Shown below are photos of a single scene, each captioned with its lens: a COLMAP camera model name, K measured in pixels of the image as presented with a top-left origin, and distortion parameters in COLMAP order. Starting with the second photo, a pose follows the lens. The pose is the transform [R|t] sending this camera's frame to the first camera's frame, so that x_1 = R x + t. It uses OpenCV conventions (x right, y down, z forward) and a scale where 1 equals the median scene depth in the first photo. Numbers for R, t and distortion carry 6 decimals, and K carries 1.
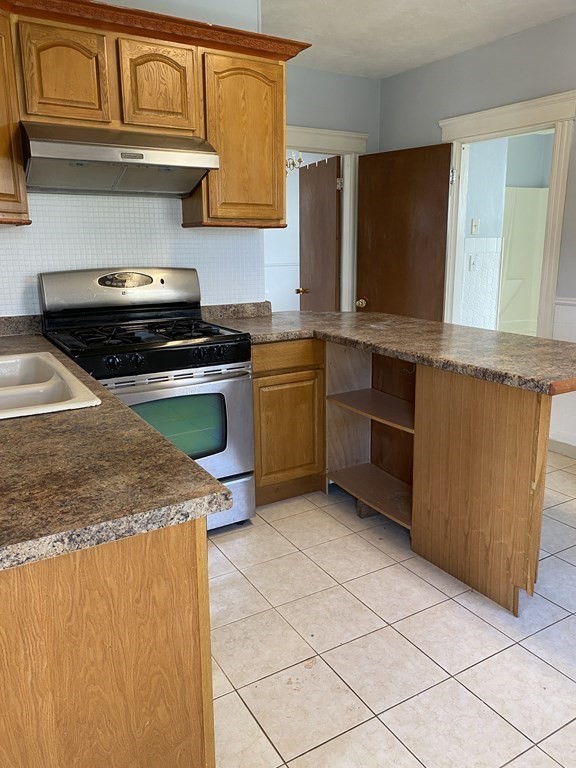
lens RADIAL K [[589.2, 0, 289.0], [0, 589.2, 379.7], [0, 0, 1]] dist [0.024903, -0.036968]
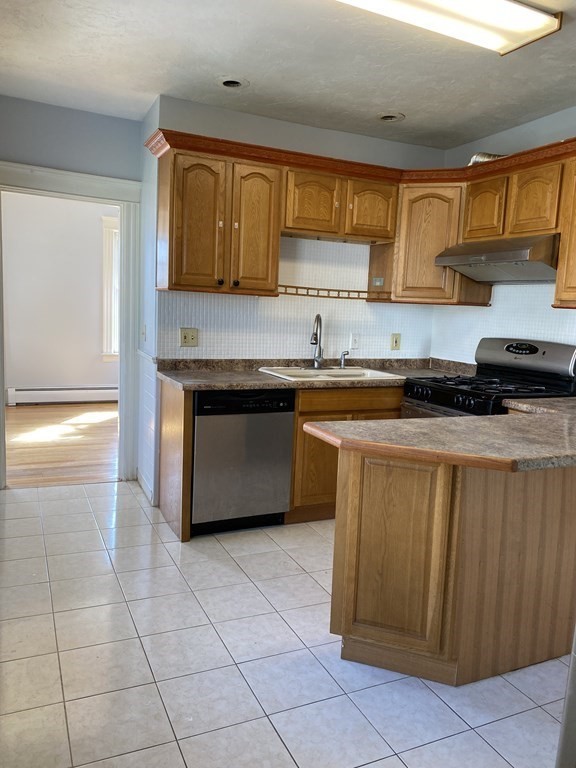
lens RADIAL K [[589.2, 0, 288.8], [0, 589.2, 384.4], [0, 0, 1]] dist [0.024903, -0.036968]
pose [[-0.106226, 0.120828, -0.986973, 1.386743], [-0.287305, 0.946523, 0.146798, -0.186932], [0.951930, 0.299157, -0.065831, 0.844928]]
